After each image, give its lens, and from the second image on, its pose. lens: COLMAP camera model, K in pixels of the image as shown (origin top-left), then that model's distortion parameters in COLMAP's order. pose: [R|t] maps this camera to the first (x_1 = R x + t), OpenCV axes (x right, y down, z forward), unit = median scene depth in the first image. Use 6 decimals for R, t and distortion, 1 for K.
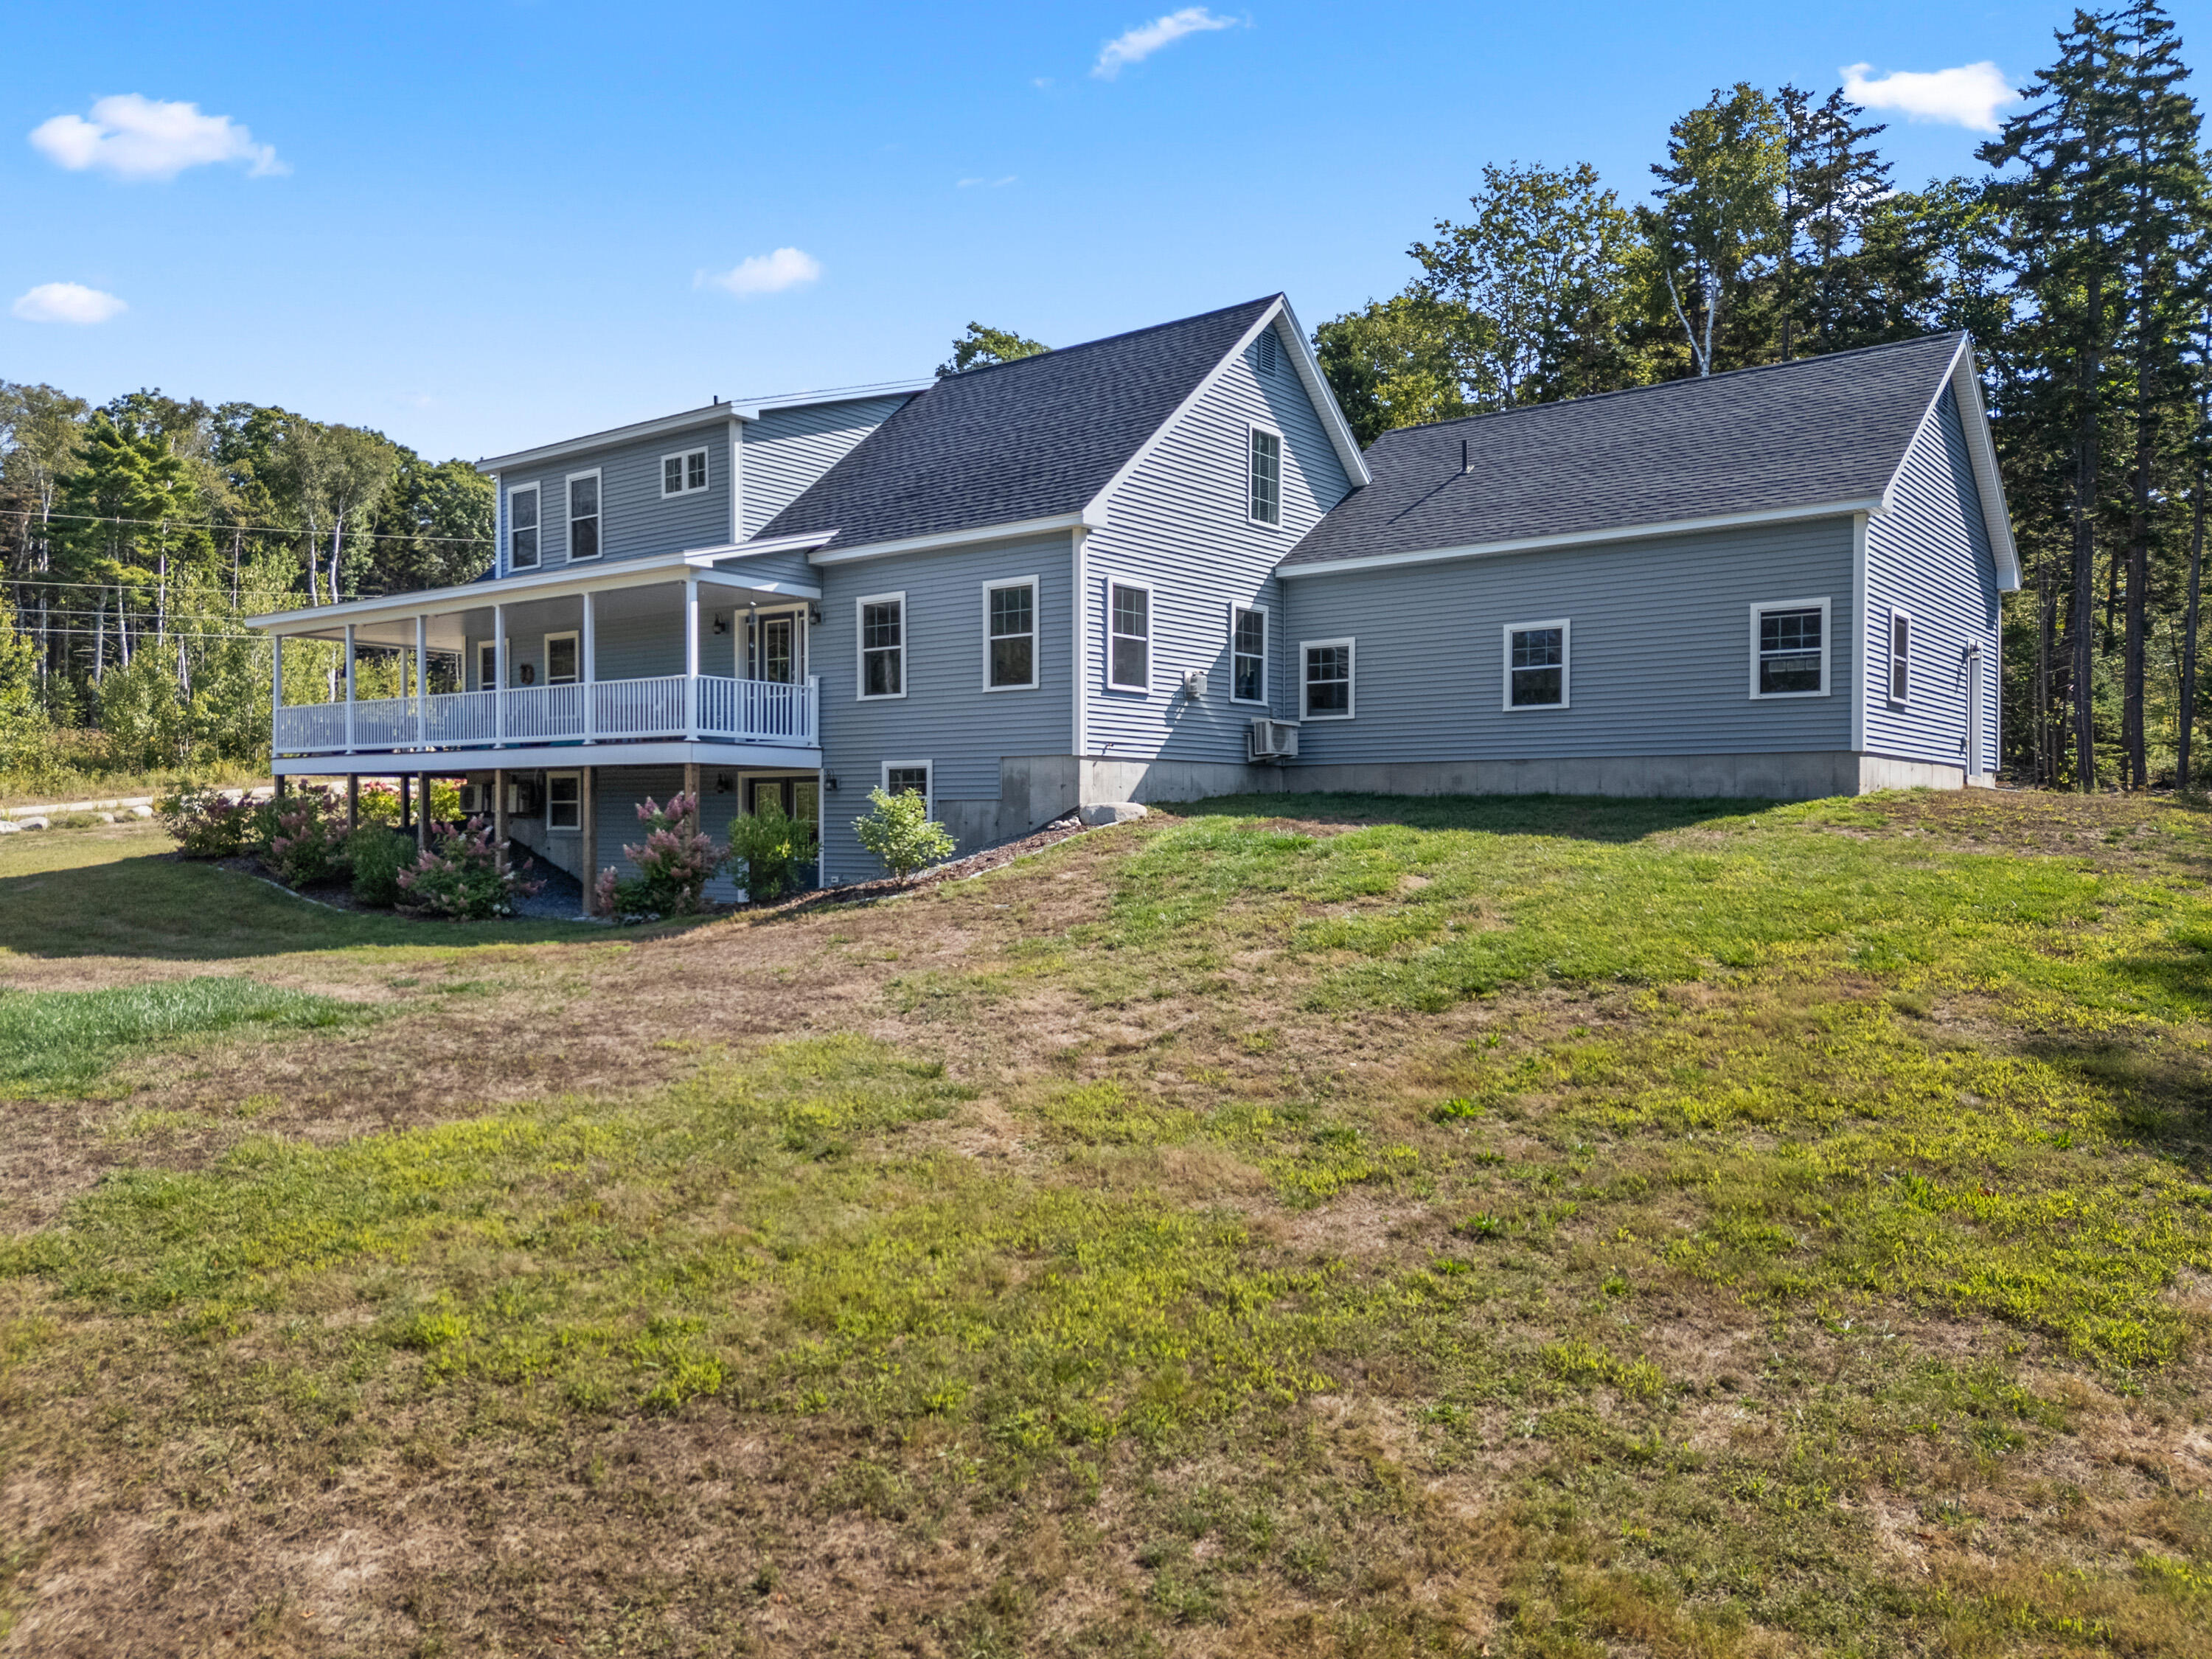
lens RADIAL K [[1628.0, 0, 1106.0], [0, 1628.0, 829.5], [0, 0, 1]] dist [0.086260, -0.087163]
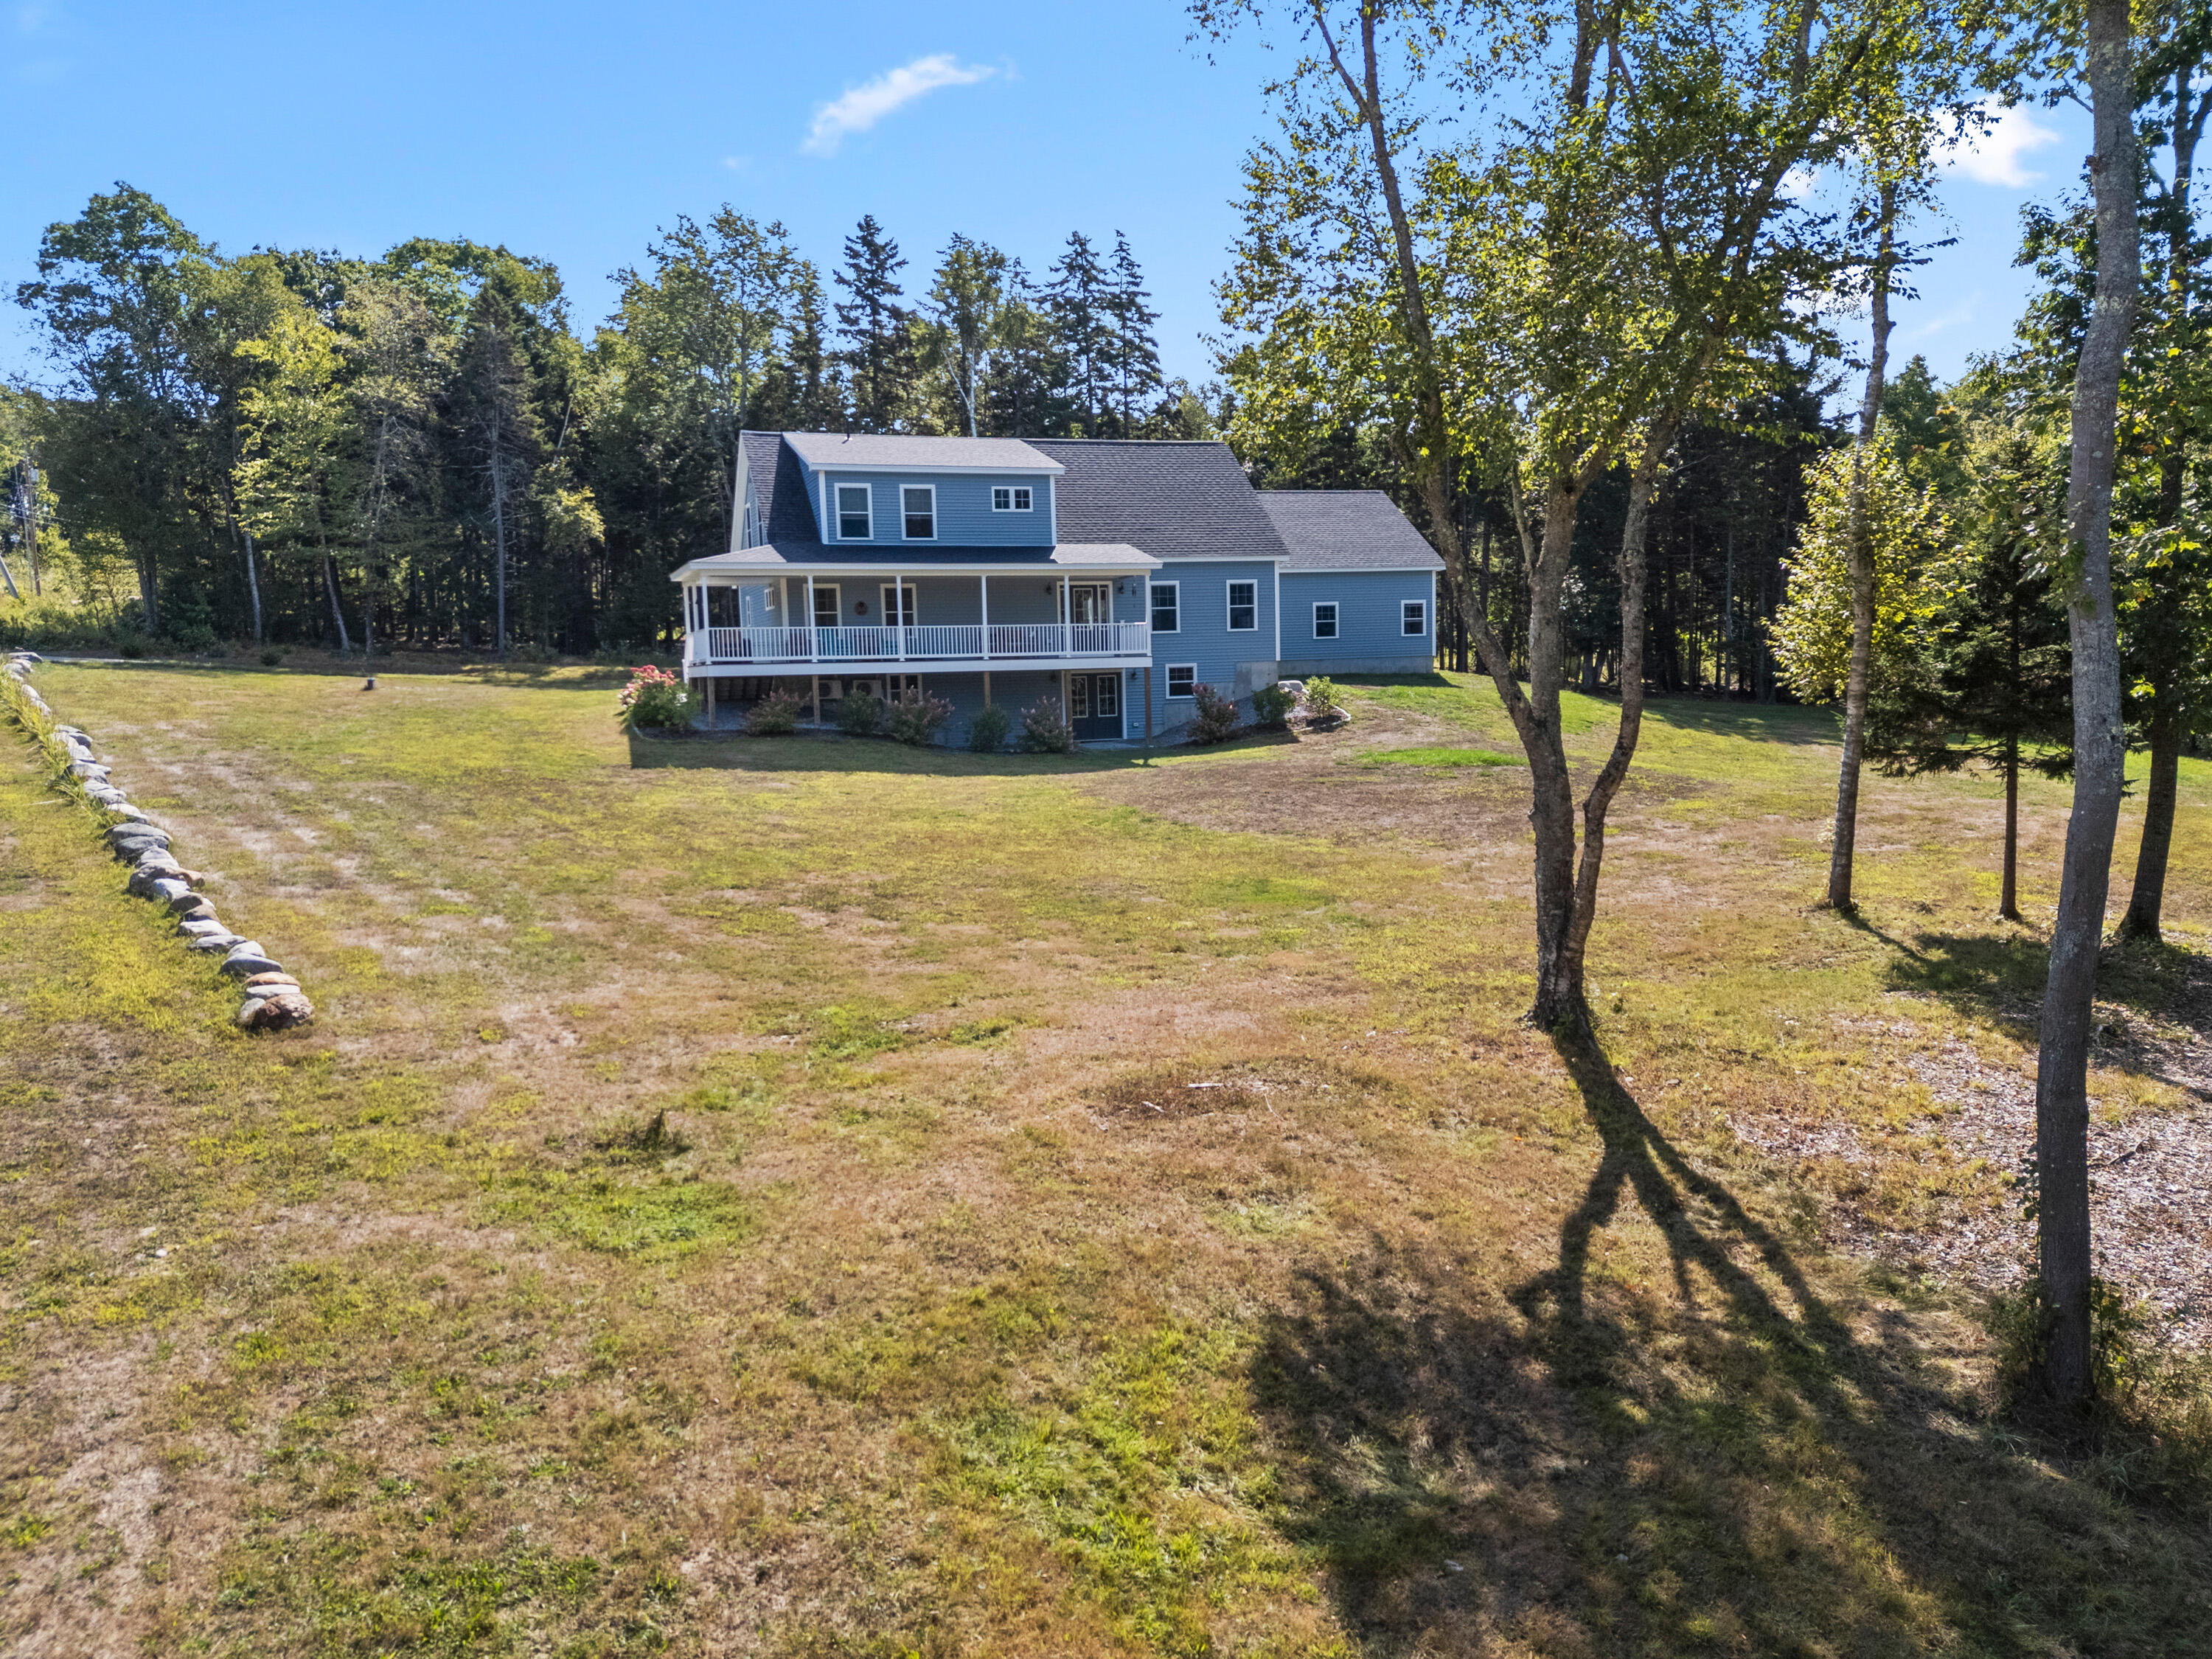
lens RADIAL K [[1680.7, 0, 1106.0], [0, 1680.7, 829.5], [0, 0, 1]] dist [0.091319, -0.099958]
pose [[0.532583, -0.097809, 0.840707, -1.619110], [0.031588, 0.994905, 0.095737, -0.031754], [-0.845788, -0.024432, 0.532960, -0.054060]]
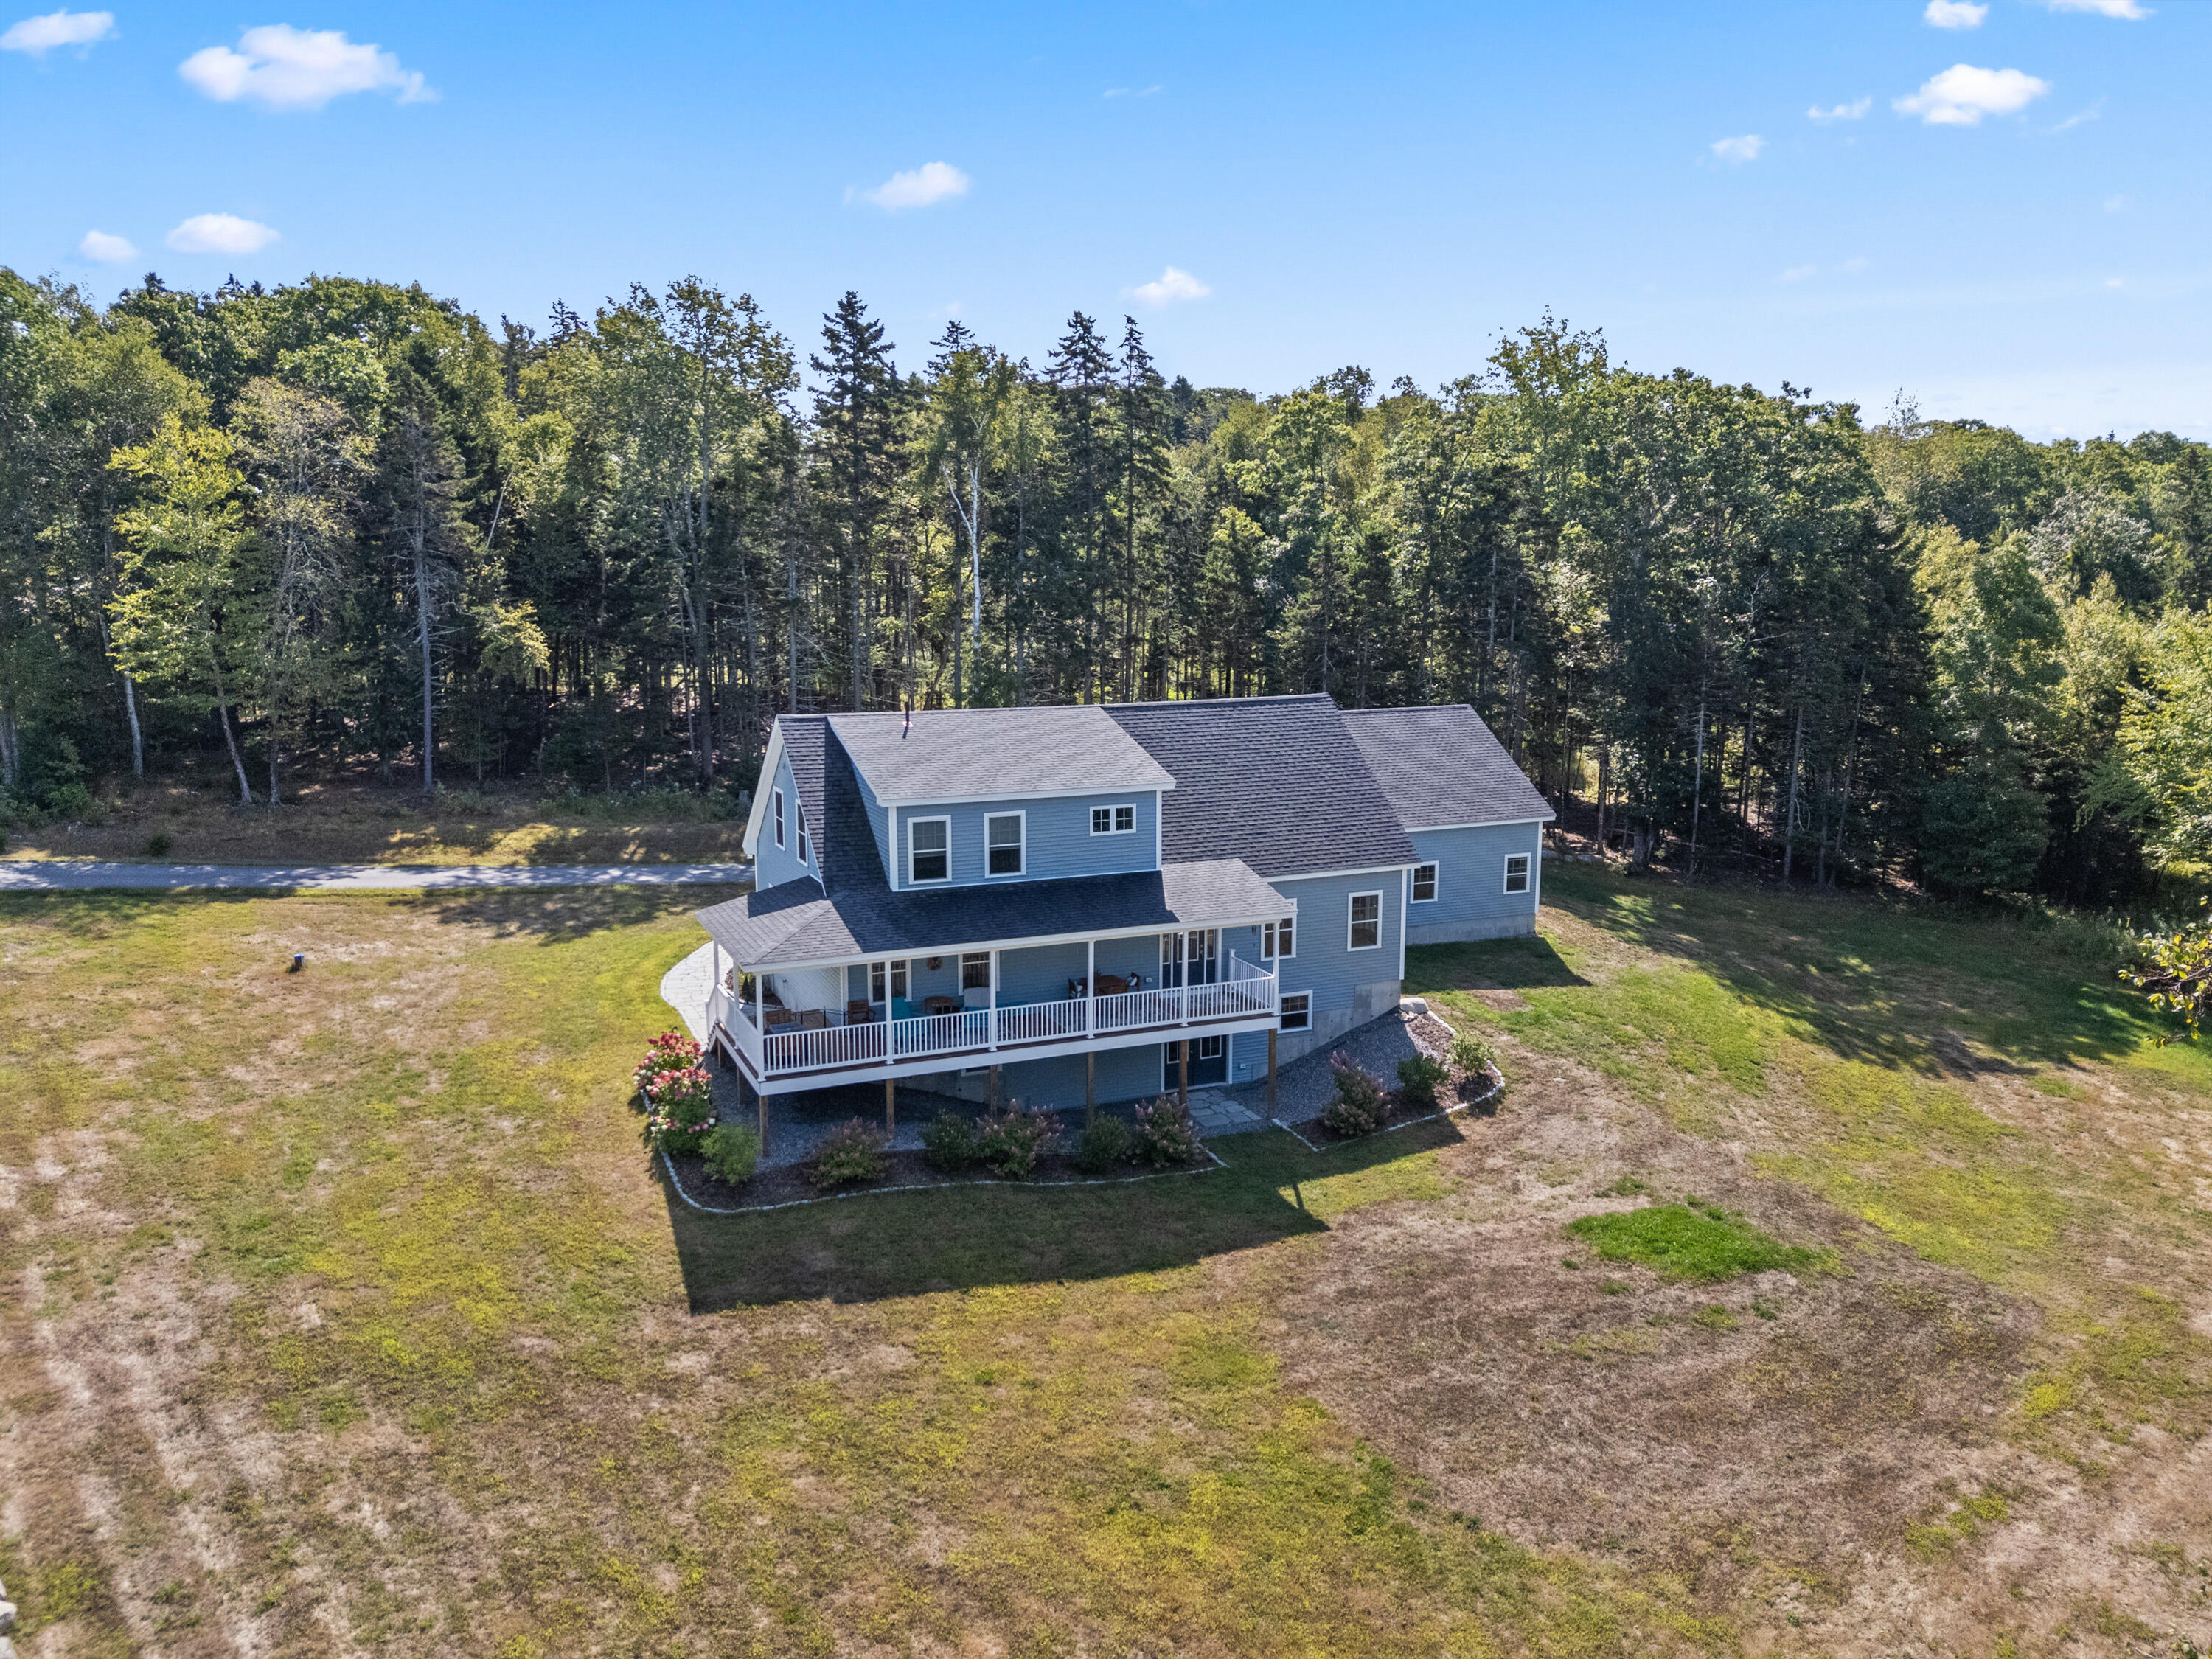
lens RADIAL K [[1628.0, 0, 1106.0], [0, 1628.0, 829.5], [0, 0, 1]] dist [0.086260, -0.087163]
pose [[0.464926, -0.150546, 0.872456, -1.407589], [0.003655, 0.985755, 0.168149, -0.416734], [-0.885342, -0.074987, 0.458853, 0.310498]]
